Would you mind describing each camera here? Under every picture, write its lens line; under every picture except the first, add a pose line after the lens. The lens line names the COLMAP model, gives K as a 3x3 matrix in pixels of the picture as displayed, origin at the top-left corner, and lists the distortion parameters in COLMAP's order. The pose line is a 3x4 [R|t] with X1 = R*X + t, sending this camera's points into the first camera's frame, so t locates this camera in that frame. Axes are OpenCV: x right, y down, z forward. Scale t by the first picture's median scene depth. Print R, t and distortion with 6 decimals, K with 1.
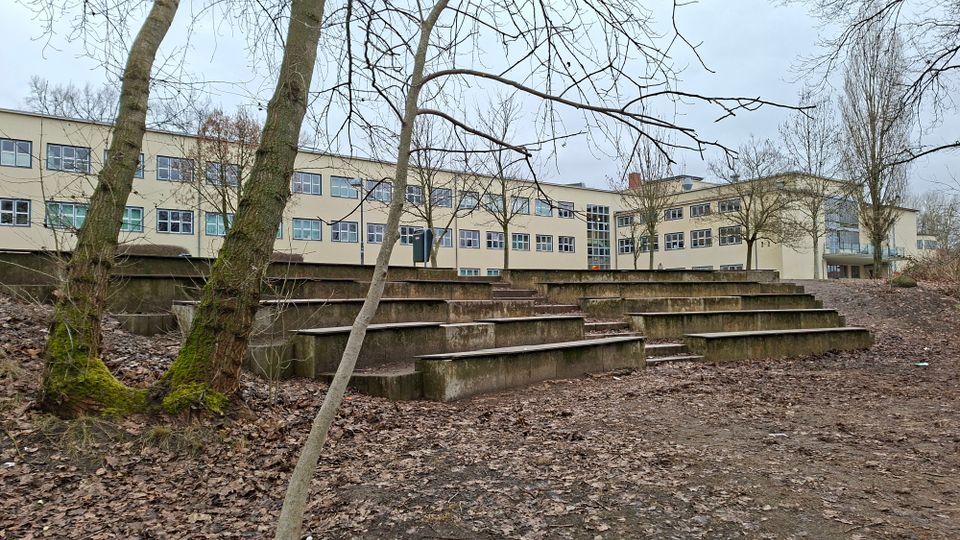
lens RADIAL K [[675.6, 0, 480.8], [0, 675.6, 266.6], [0, 0, 1]] dist [0.050992, -0.054525]
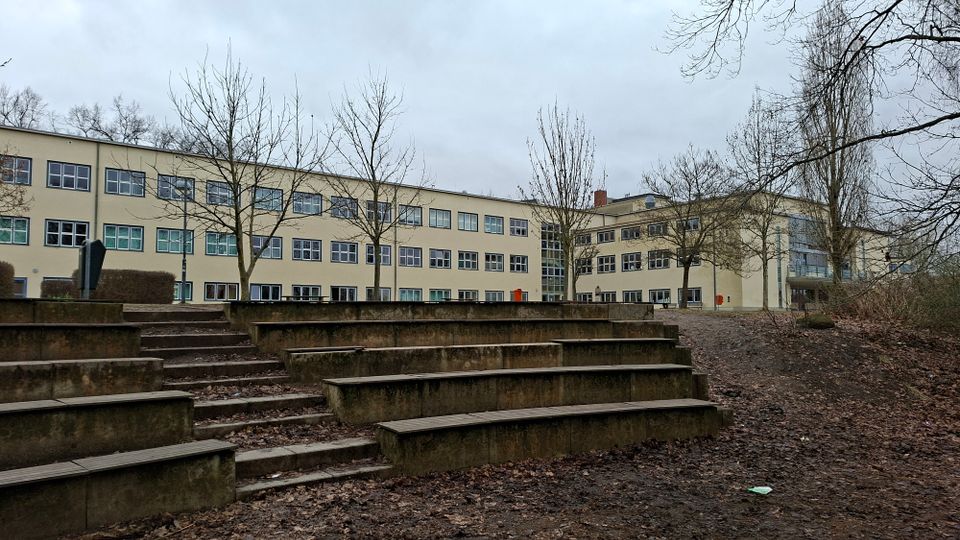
lens RADIAL K [[675.6, 0, 478.5], [0, 675.6, 274.1], [0, 0, 1]] dist [0.050992, -0.054525]
pose [[0.999828, 0.011352, 0.014658, 0.098180], [-0.011120, 0.999813, -0.015829, -0.005349], [-0.014835, 0.015663, 0.999767, 0.107103]]
